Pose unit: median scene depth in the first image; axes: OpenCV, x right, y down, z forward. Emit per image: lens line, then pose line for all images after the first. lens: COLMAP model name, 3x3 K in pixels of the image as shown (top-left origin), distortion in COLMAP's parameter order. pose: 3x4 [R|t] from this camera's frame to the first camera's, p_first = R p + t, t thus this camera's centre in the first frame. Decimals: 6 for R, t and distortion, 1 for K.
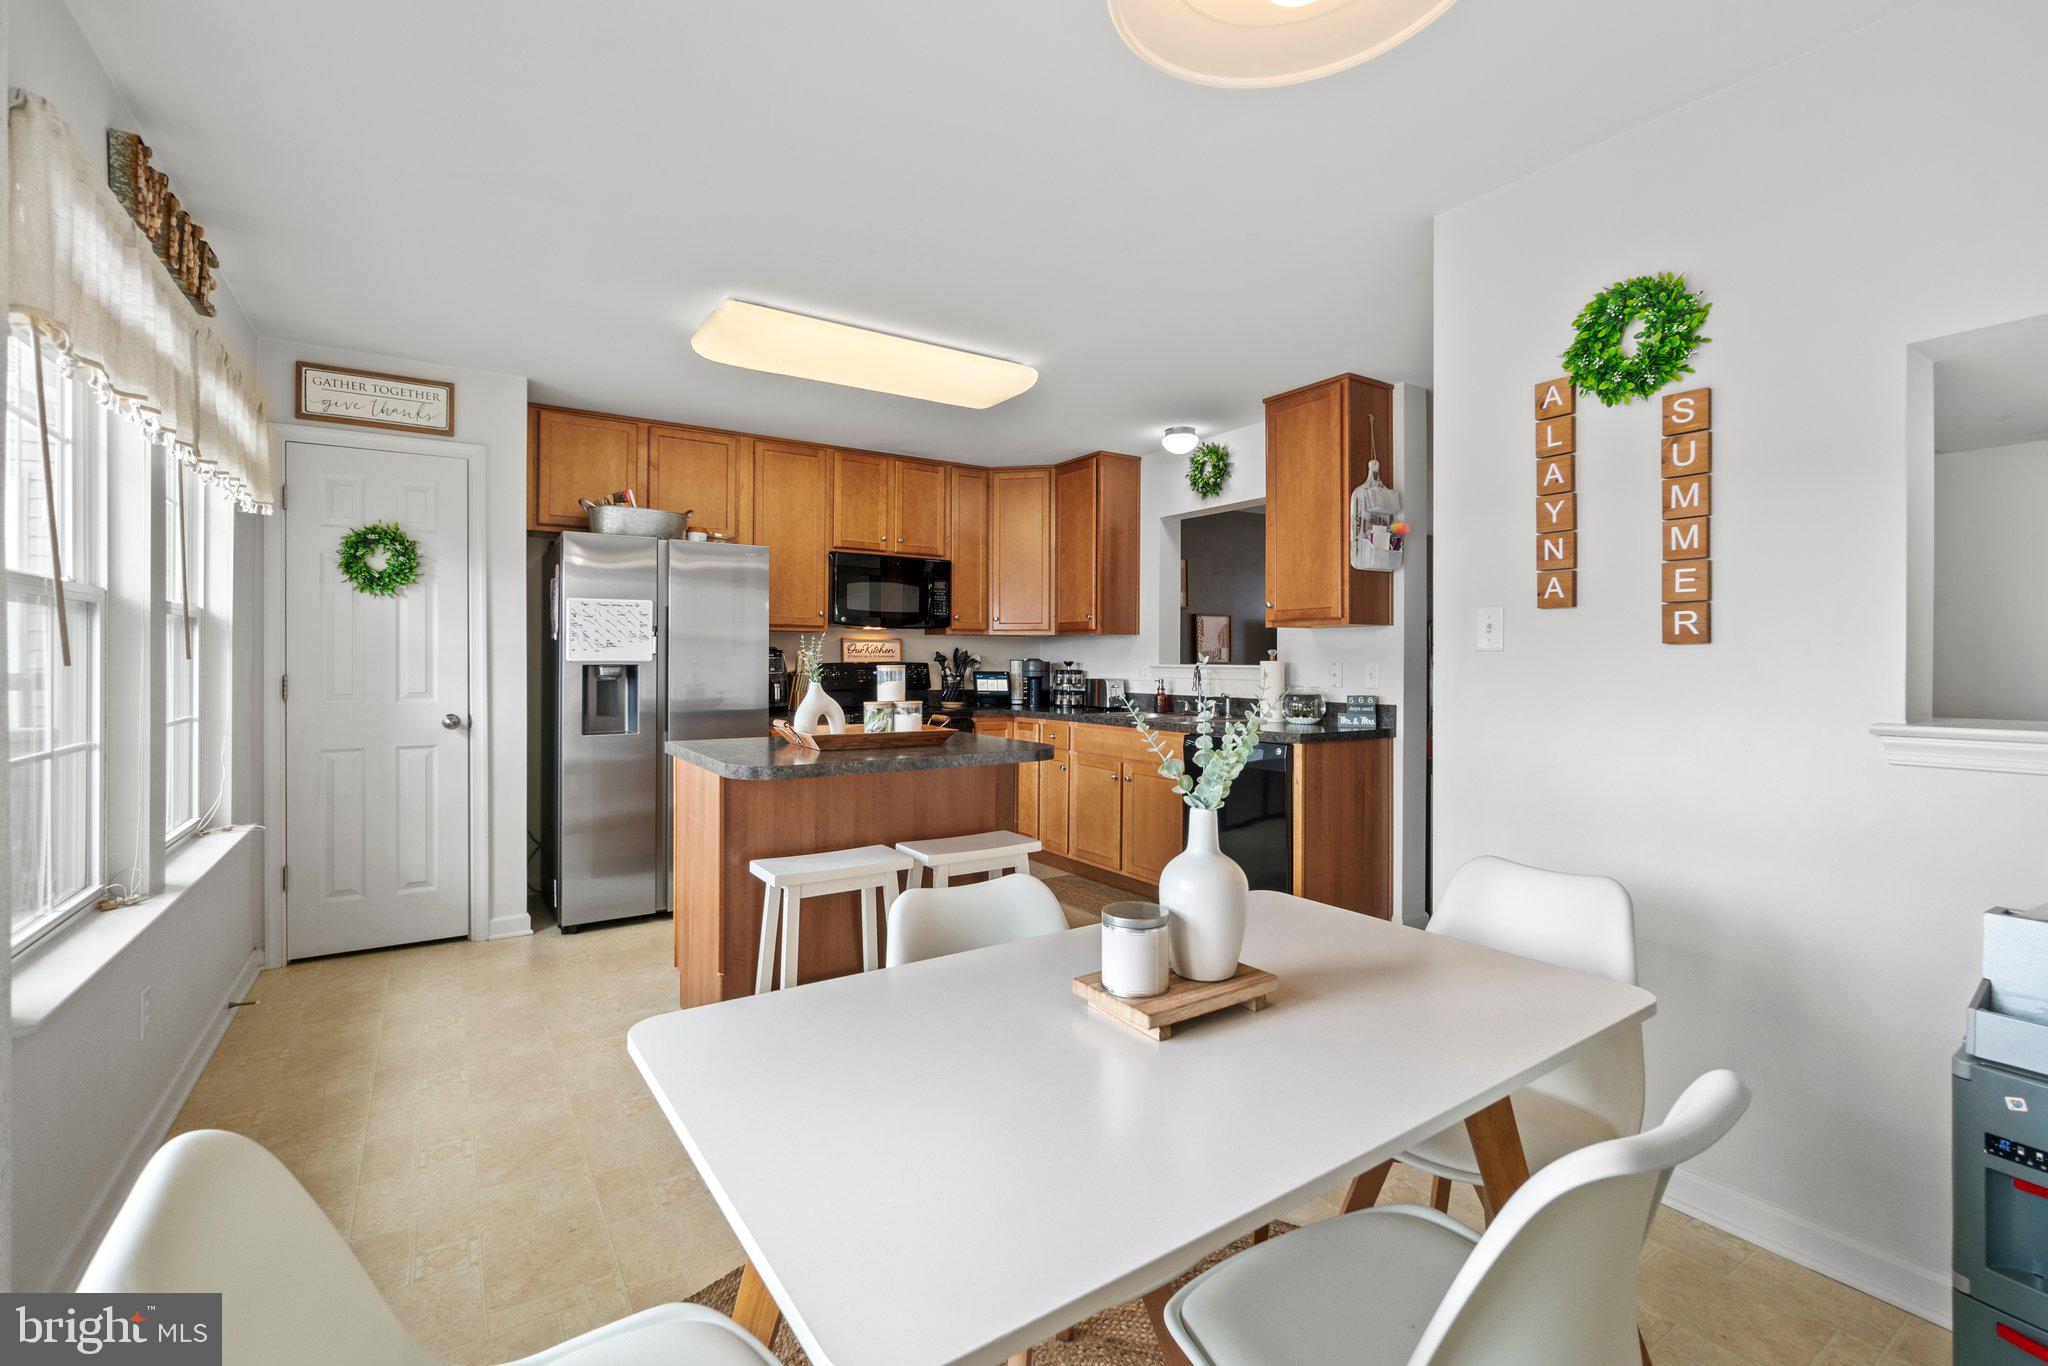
lens RADIAL K [[891.4, 0, 1022.9], [0, 891.4, 676.6], [0, 0, 1]] dist [-0.003202, -0.000172]
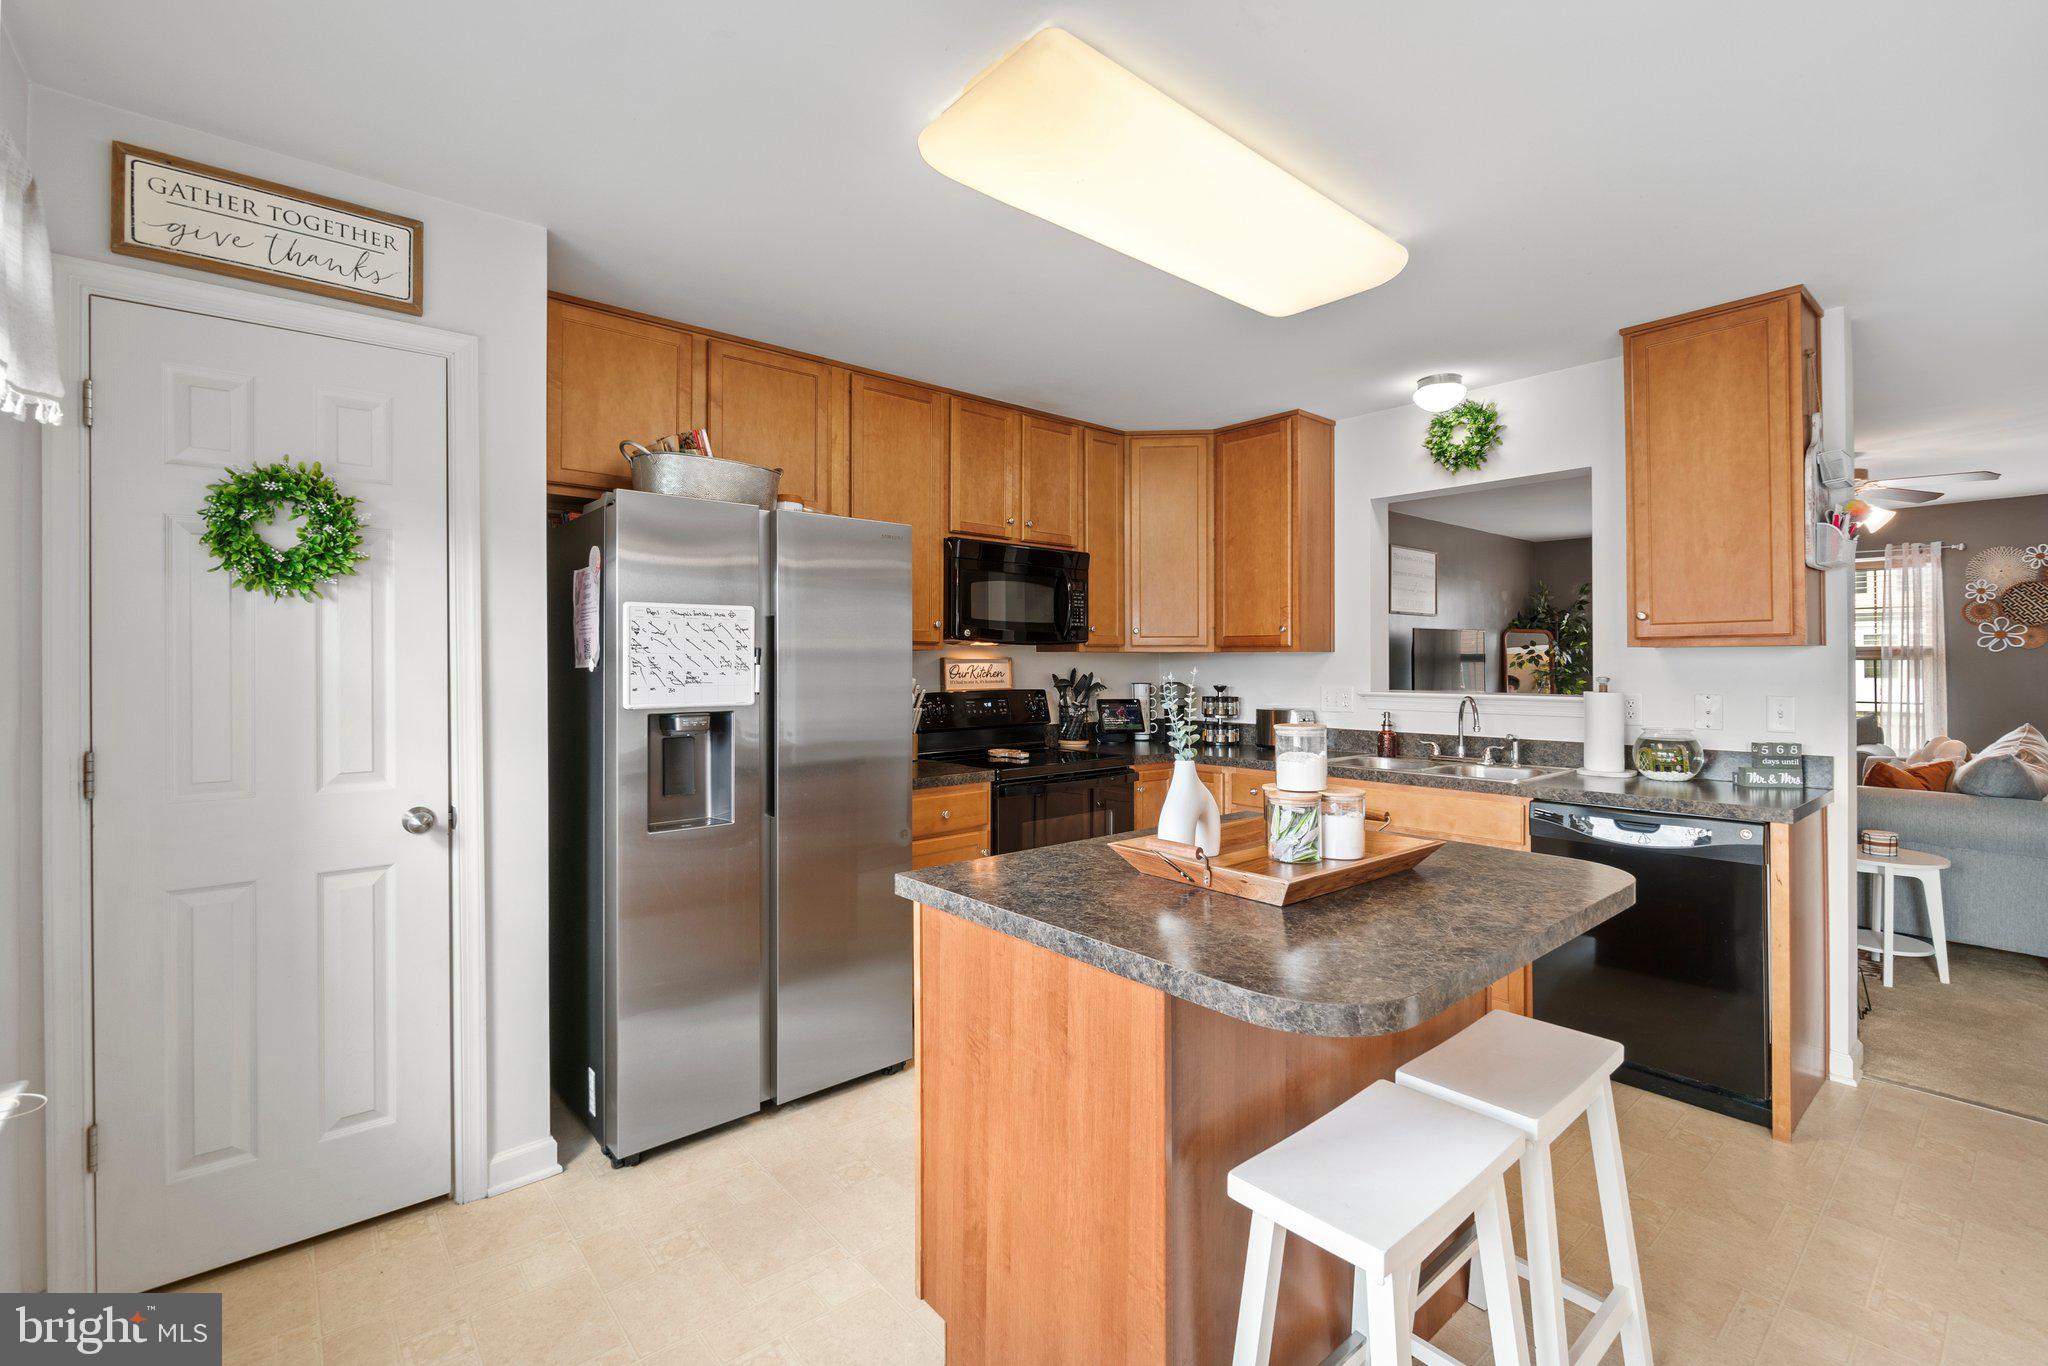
lens RADIAL K [[891.4, 0, 1026.4], [0, 891.4, 677.0], [0, 0, 1]] dist [-0.003202, -0.000172]
pose [[0.992014, -0.006394, 0.125966, -0.306721], [0.006920, 0.999969, -0.003737, -0.032970], [-0.125938, 0.004579, 0.992028, 0.363066]]
